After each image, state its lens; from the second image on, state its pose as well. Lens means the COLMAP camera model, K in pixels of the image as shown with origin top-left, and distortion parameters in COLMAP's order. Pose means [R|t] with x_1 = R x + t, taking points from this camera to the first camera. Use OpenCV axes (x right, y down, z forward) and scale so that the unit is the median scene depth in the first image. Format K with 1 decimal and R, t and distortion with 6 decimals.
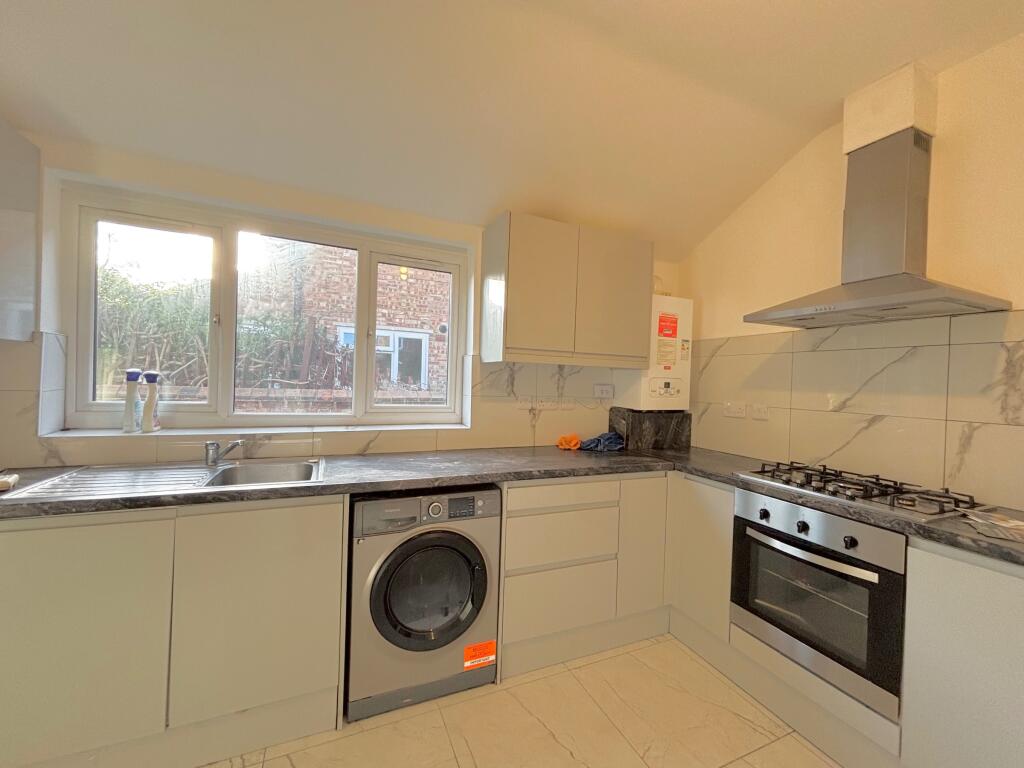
lens RADIAL K [[409.6, 0, 511.1], [0, 409.6, 384.0], [0, 0, 1]] dist [0.002761, 0.000017]
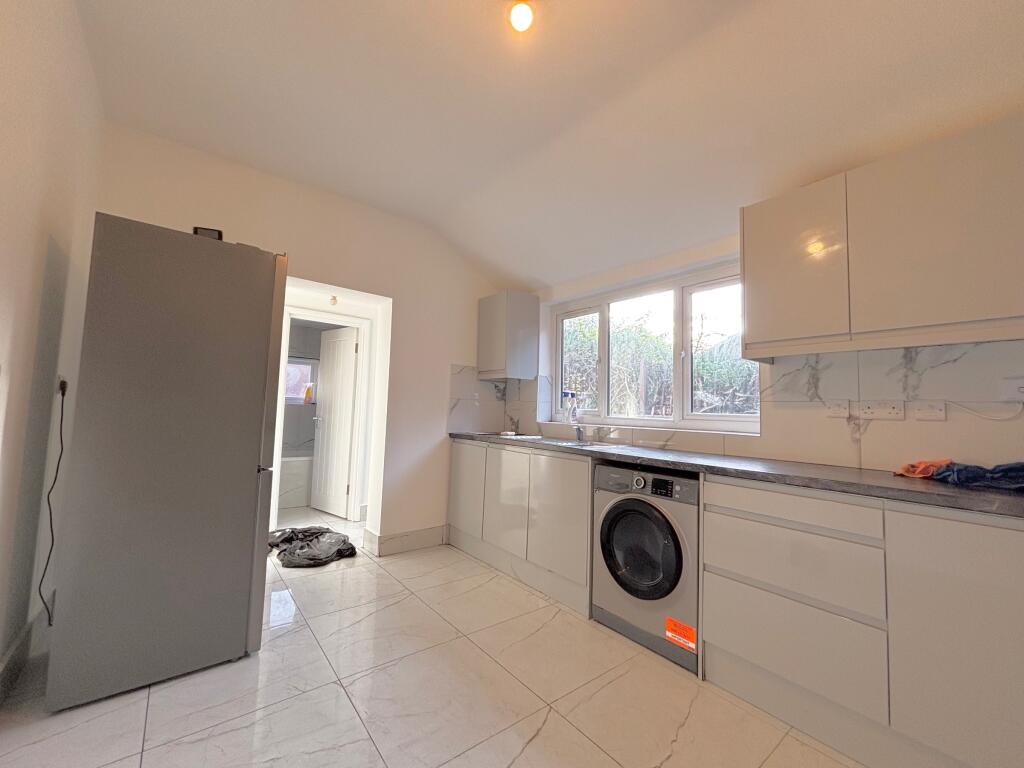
lens RADIAL K [[409.6, 0, 508.7], [0, 409.6, 383.7], [0, 0, 1]] dist [0.002761, 0.000017]
pose [[0.253791, -0.088685, -0.963185, 0.867545], [-0.033875, 0.994362, -0.100481, 0.133327], [0.966666, 0.058129, 0.249356, 0.259702]]
